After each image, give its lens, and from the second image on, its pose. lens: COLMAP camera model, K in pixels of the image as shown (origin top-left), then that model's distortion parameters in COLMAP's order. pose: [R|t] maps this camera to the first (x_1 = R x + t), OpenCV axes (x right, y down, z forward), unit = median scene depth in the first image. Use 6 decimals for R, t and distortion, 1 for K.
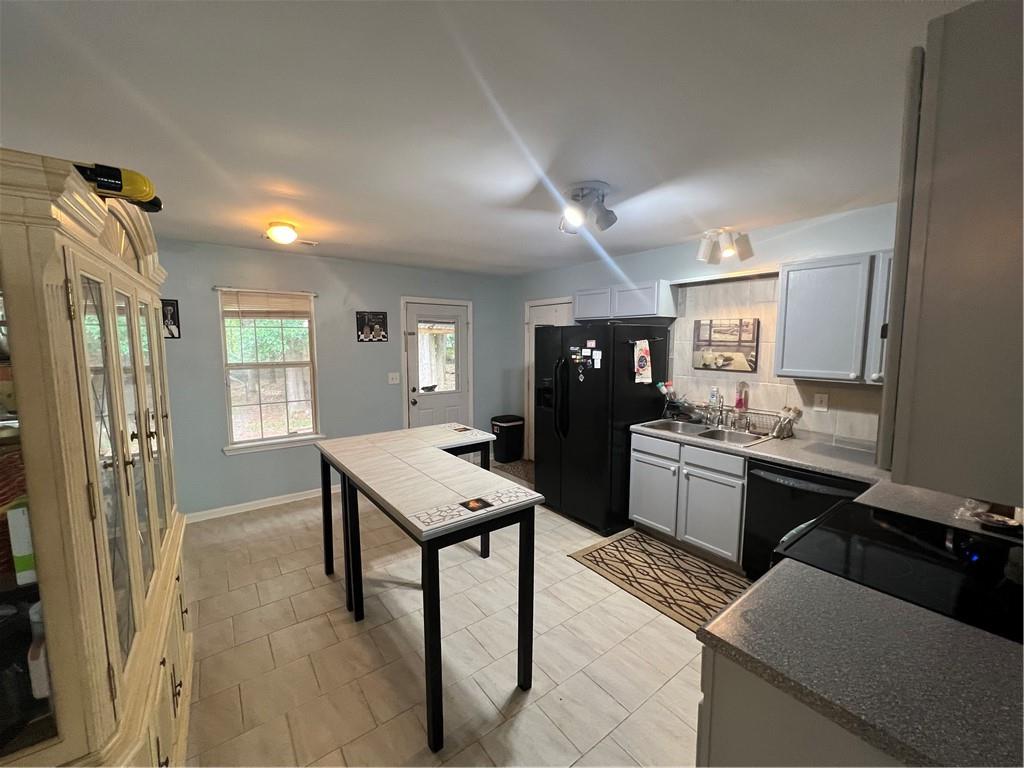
lens RADIAL K [[410.4, 0, 511.9], [0, 410.4, 380.9], [0, 0, 1]] dist [-0.002400, -0.000320]
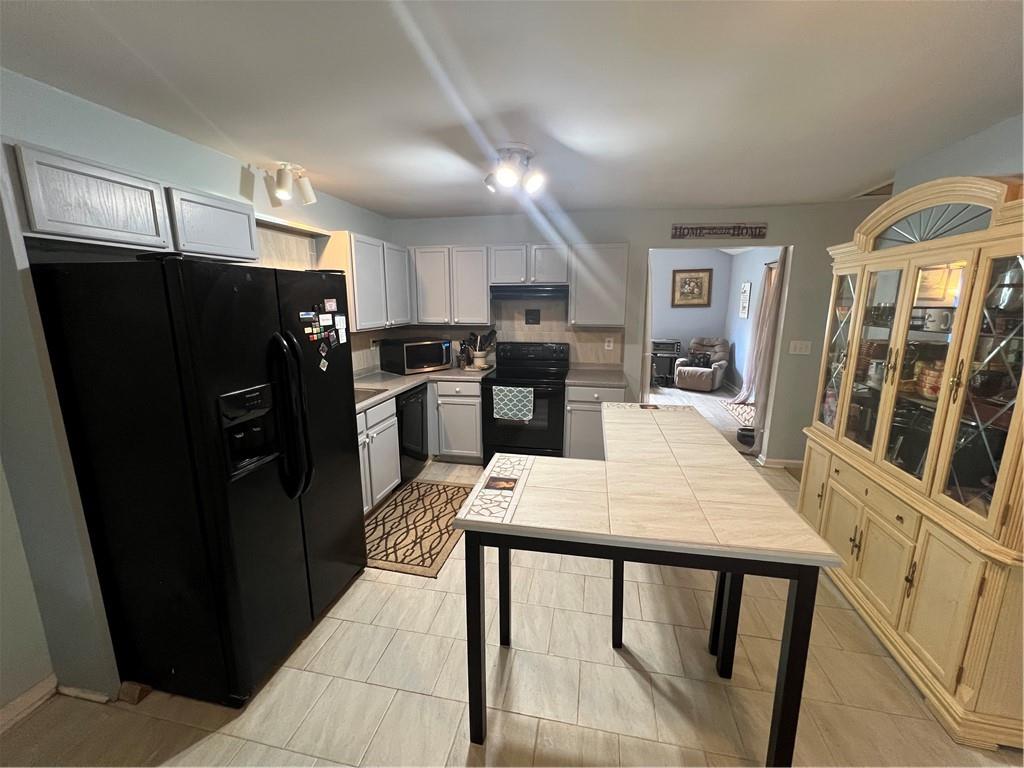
lens RADIAL K [[410.4, 0, 511.9], [0, 410.4, 380.9], [0, 0, 1]] dist [-0.002400, -0.000320]
pose [[-0.662538, -0.142843, 0.735282, -0.448357], [0.076749, 0.963535, 0.256341, -0.117418], [-0.745086, 0.226268, -0.627415, 1.206579]]
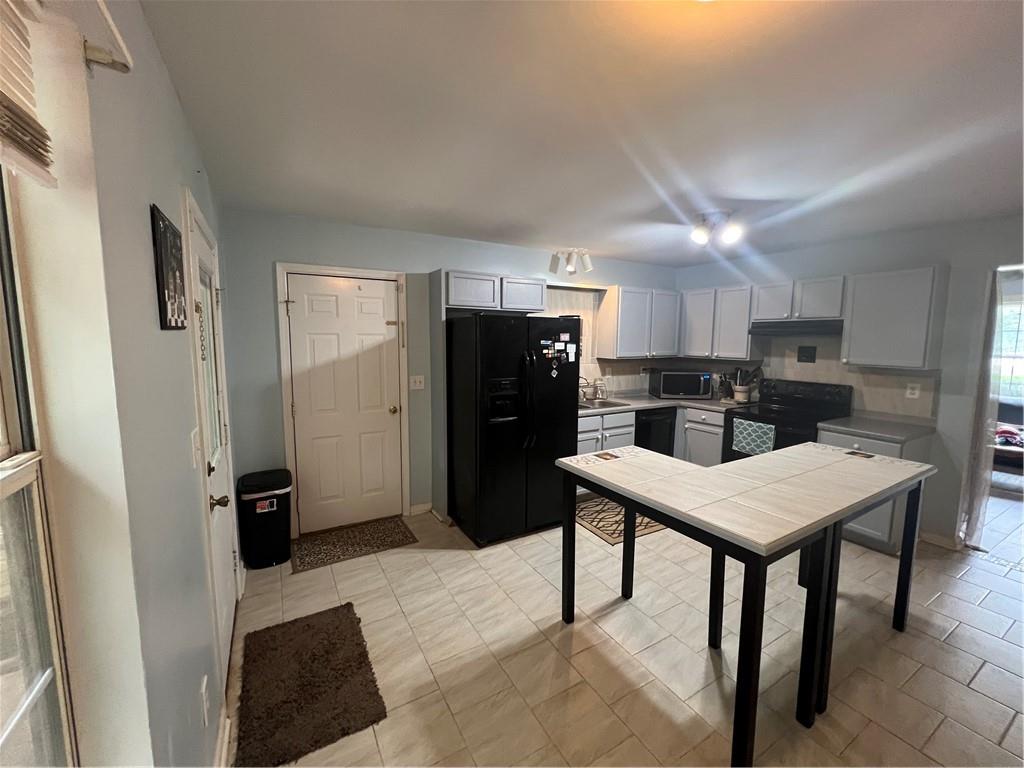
lens RADIAL K [[409.9, 0, 512.8], [0, 409.9, 381.7], [0, 0, 1]] dist [-0.002252, -0.000235]
pose [[0.114738, -0.104804, 0.987852, -0.793405], [0.092743, 0.991206, 0.094388, -0.088826], [-0.989057, 0.080787, 0.123449, 1.010109]]
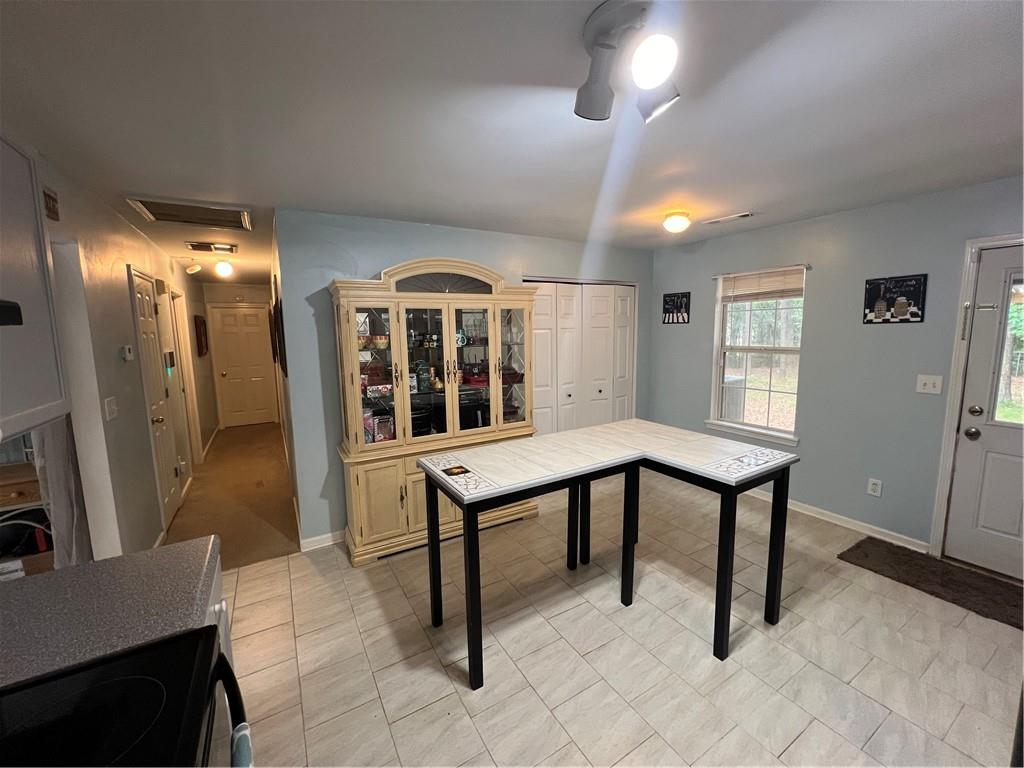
lens RADIAL K [[409.9, 0, 512.8], [0, 409.9, 381.7], [0, 0, 1]] dist [-0.002252, -0.000235]
pose [[-0.106435, 0.128132, -0.986029, 0.512208], [-0.083388, 0.987019, 0.137261, -0.058493], [0.990817, 0.096833, -0.094369, 0.642739]]
